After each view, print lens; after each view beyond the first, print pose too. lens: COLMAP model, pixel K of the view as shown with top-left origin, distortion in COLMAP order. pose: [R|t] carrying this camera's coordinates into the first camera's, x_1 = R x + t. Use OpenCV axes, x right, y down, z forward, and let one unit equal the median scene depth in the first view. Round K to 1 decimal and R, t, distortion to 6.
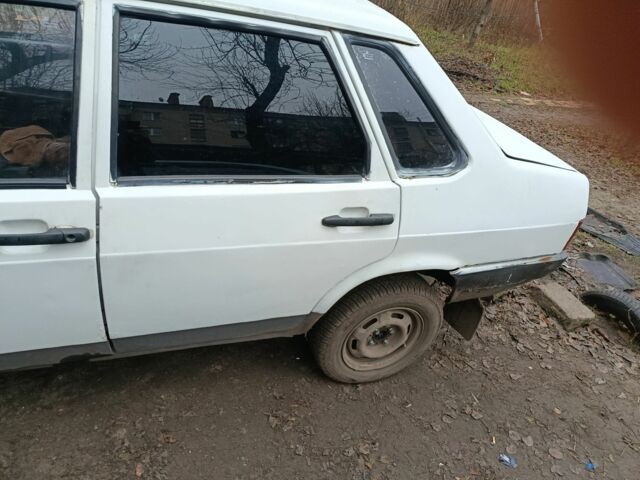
lens RADIAL K [[447.3, 0, 320.0], [0, 447.3, 240.0], [0, 0, 1]] dist [0.000865, -0.001288]
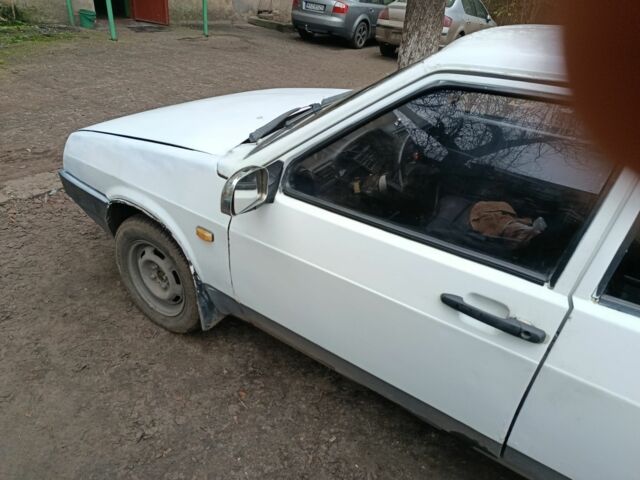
lens RADIAL K [[447.3, 0, 320.0], [0, 447.3, 240.0], [0, 0, 1]] dist [0.000865, -0.001288]
pose [[0.597145, 0.289873, -0.747925, -0.156657], [-0.414706, 0.909702, 0.021471, -0.025558], [0.686613, 0.297347, 0.663436, 0.004804]]
